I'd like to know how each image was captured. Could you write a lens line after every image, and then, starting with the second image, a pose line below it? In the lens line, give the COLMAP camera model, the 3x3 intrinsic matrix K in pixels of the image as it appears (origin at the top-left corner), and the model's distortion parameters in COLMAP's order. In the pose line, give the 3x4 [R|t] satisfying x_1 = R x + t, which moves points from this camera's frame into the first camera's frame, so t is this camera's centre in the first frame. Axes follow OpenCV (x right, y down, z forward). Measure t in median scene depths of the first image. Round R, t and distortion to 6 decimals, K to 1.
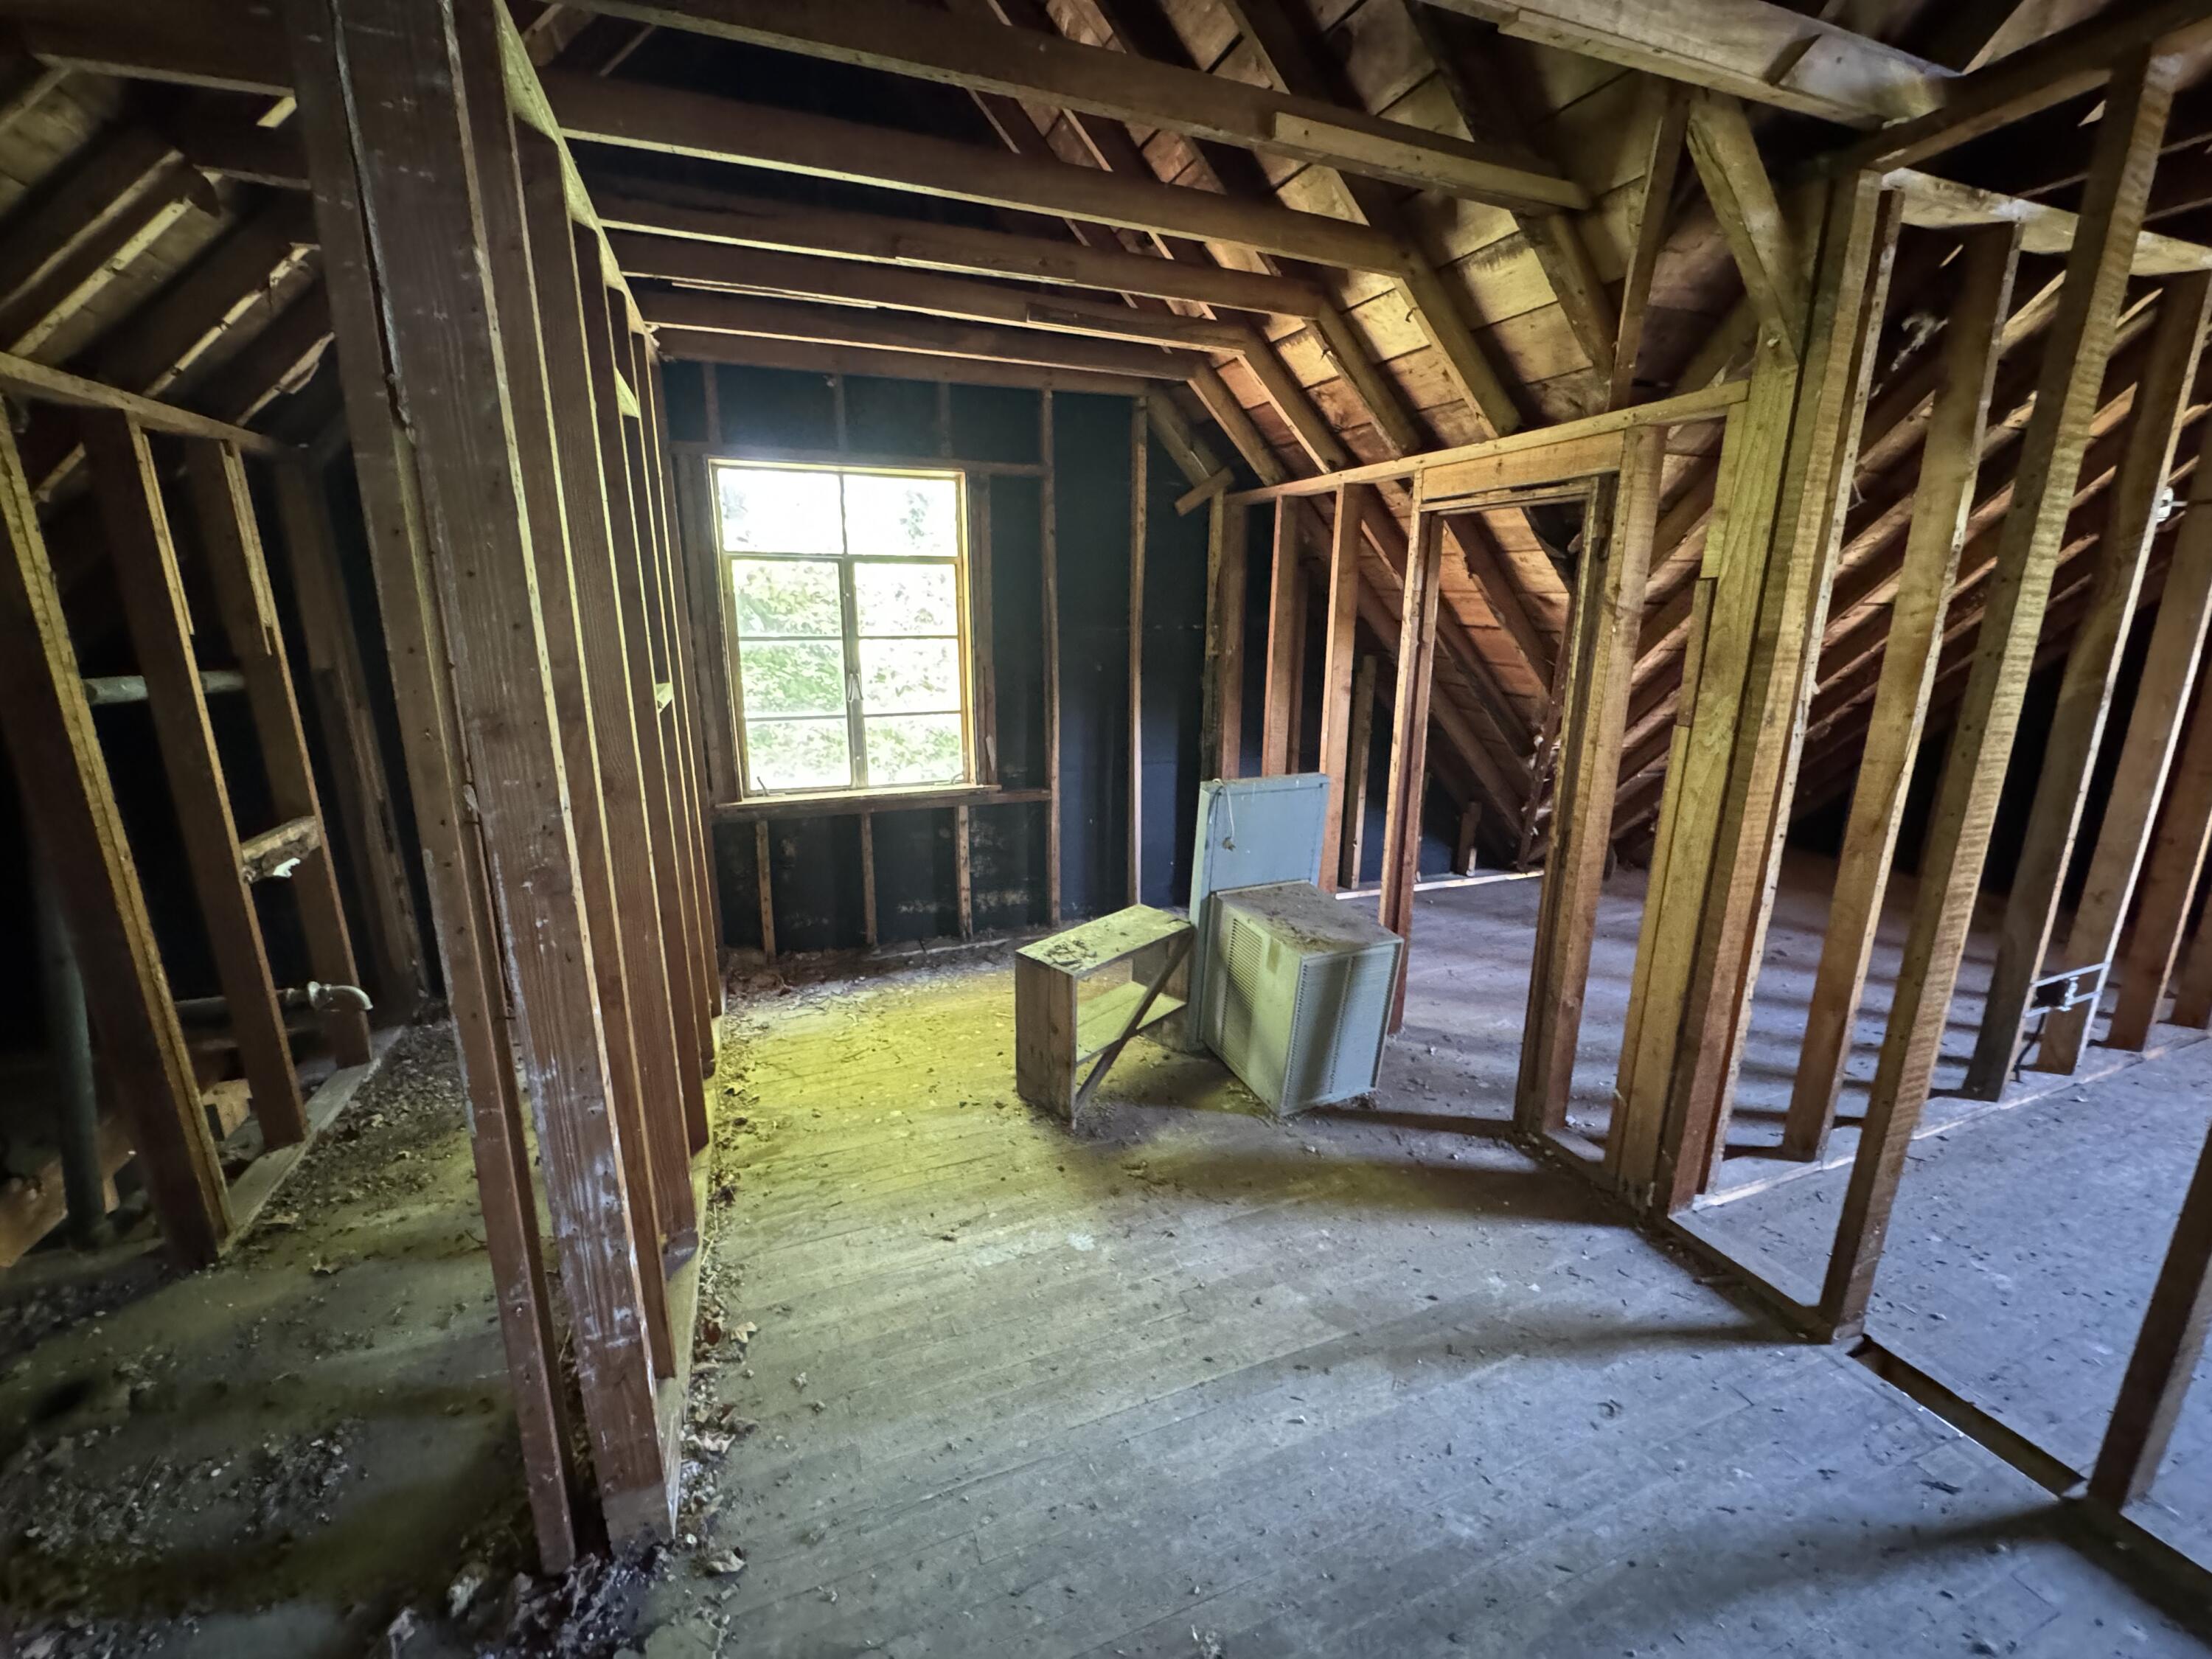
lens RADIAL K [[875.1, 0, 1106.0], [0, 875.1, 829.5], [0, 0, 1]] dist [-0.014546, 0.004549]
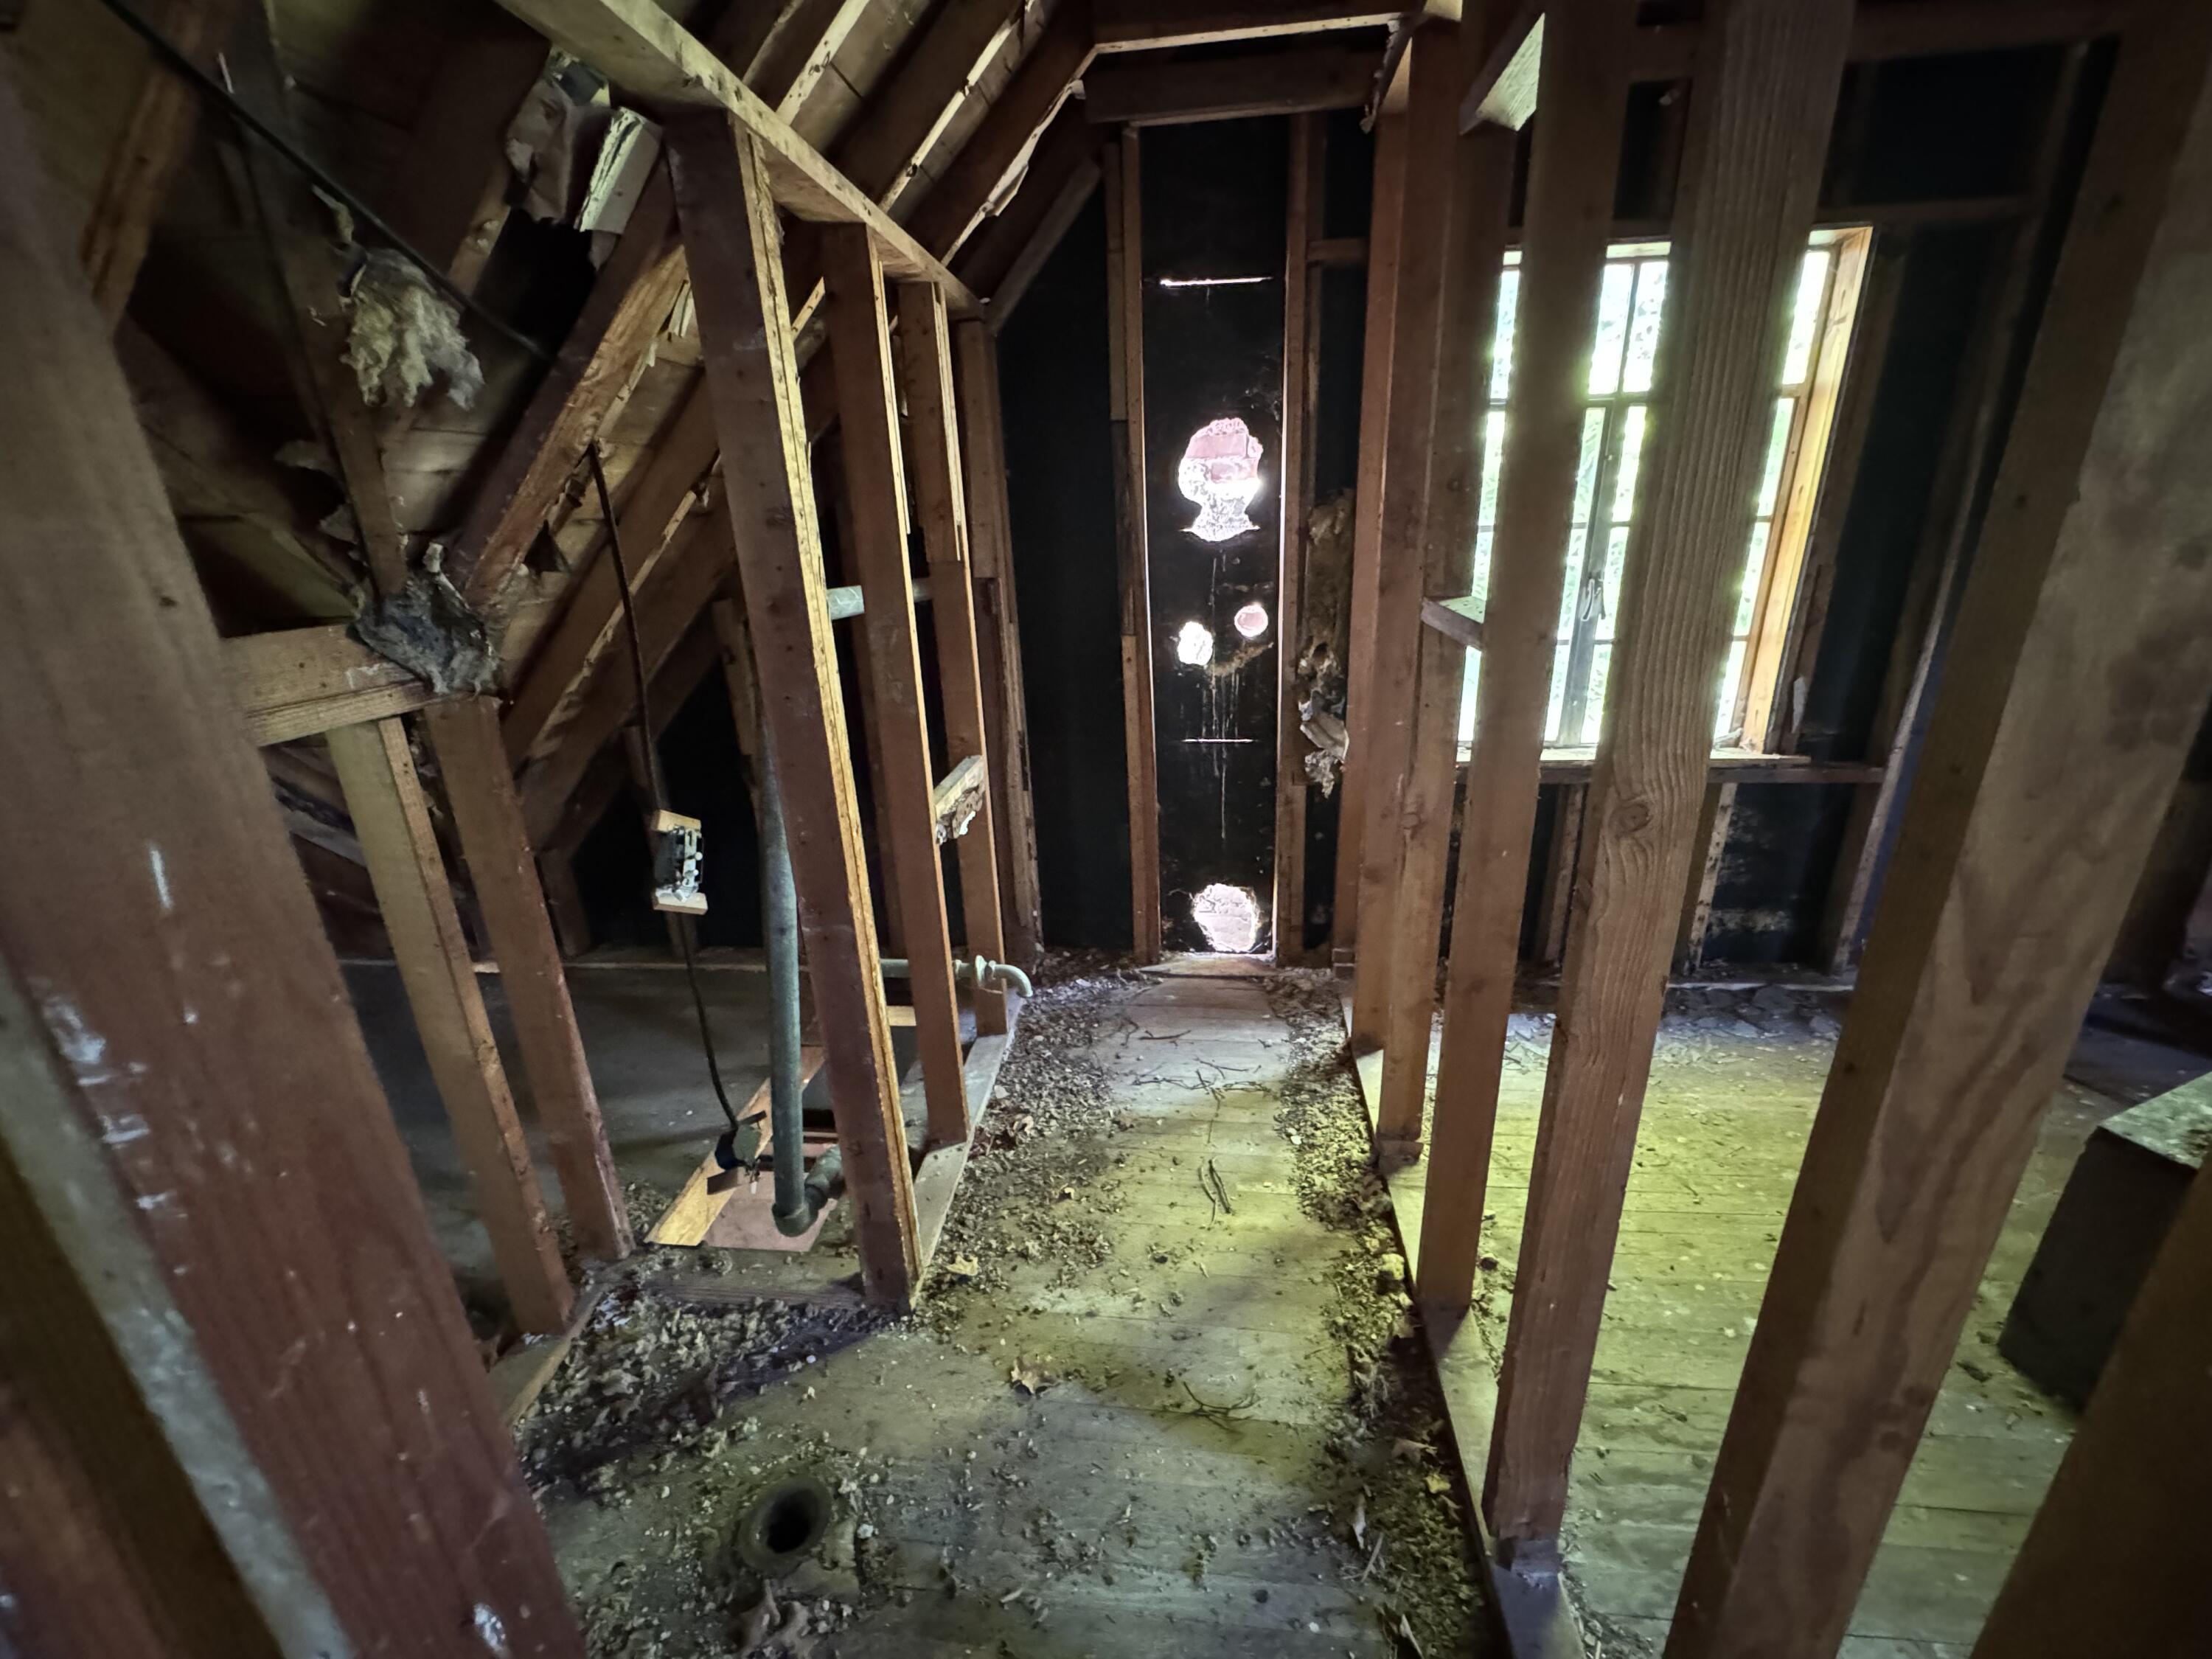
lens RADIAL K [[875.1, 0, 1106.0], [0, 875.1, 829.5], [0, 0, 1]] dist [-0.014546, 0.004549]
pose [[0.889503, 0.116200, -0.441908, -0.460497], [-0.071470, 0.990602, 0.116619, -0.056077], [0.451306, -0.072150, 0.889448, 0.320082]]
